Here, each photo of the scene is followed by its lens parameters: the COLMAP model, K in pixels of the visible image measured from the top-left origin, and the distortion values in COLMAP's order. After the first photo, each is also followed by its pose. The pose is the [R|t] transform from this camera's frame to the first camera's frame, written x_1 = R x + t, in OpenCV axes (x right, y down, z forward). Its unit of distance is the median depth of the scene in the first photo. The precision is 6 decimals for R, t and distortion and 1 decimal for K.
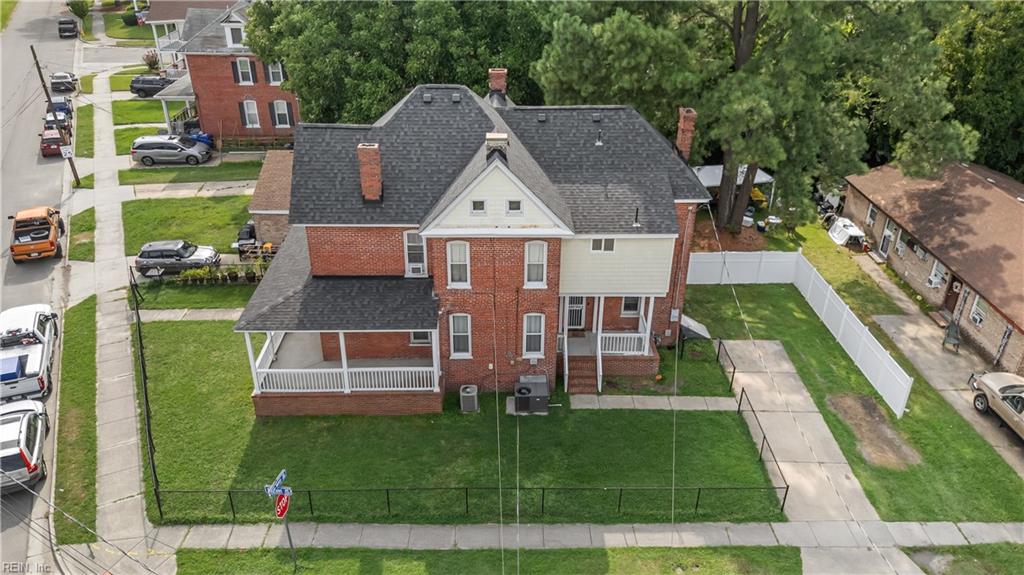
lens RADIAL K [[759.4, 0, 512.0], [0, 759.4, 287.5], [0, 0, 1]] dist [0.055799, -0.054630]
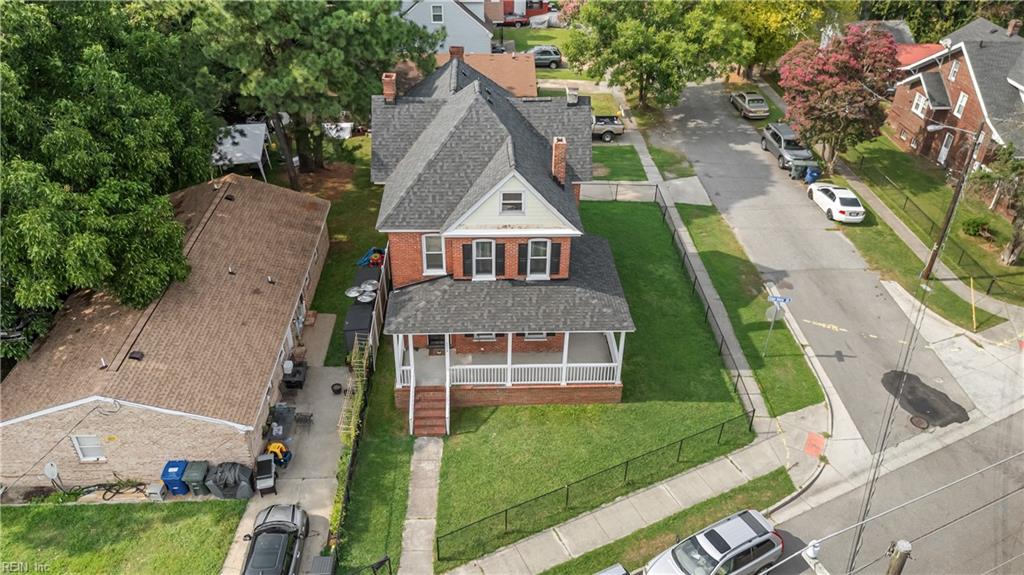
lens RADIAL K [[759.4, 0, 512.0], [0, 759.4, 287.5], [0, 0, 1]] dist [0.055799, -0.054630]
pose [[-0.024985, -0.562147, 0.826660, -1.167453], [0.459293, 0.728022, 0.508953, -0.597379], [-0.887933, 0.392395, 0.240001, 0.822973]]
